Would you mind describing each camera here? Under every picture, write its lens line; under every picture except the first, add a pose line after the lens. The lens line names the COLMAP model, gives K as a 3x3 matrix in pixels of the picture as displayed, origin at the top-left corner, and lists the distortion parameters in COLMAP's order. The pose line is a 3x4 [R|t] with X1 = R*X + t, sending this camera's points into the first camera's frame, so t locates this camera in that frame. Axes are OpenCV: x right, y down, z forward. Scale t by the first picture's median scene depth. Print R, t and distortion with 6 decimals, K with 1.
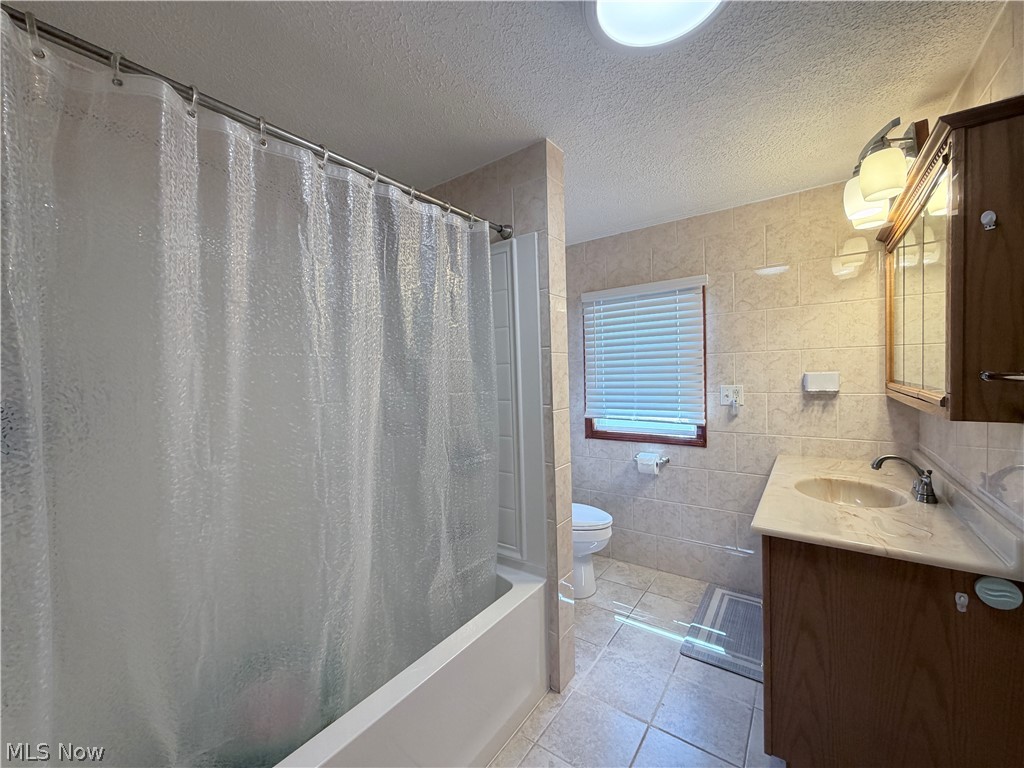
lens RADIAL K [[408.3, 0, 512.3], [0, 408.3, 383.1], [0, 0, 1]] dist [-0.001006, 0.000411]
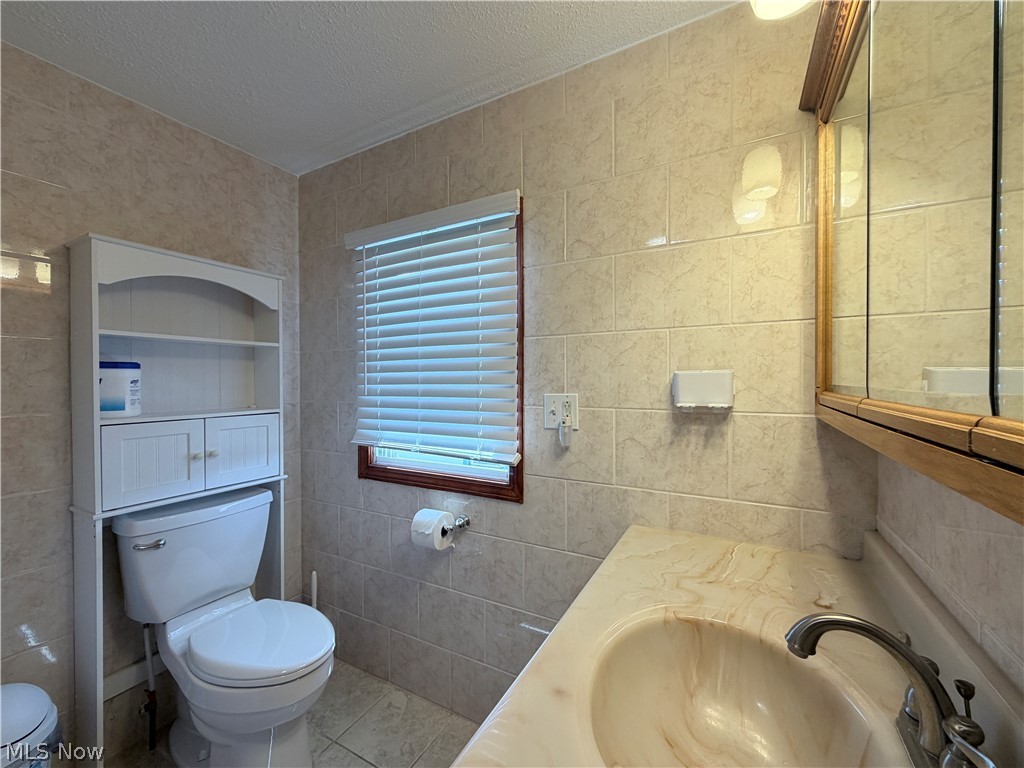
lens RADIAL K [[408.3, 0, 513.4], [0, 408.3, 383.5], [0, 0, 1]] dist [-0.001006, 0.000411]
pose [[0.991625, 0.020858, 0.127455, 0.424243], [-0.018533, 0.999640, -0.019404, 0.004007], [-0.127814, 0.016880, 0.991655, 0.482615]]
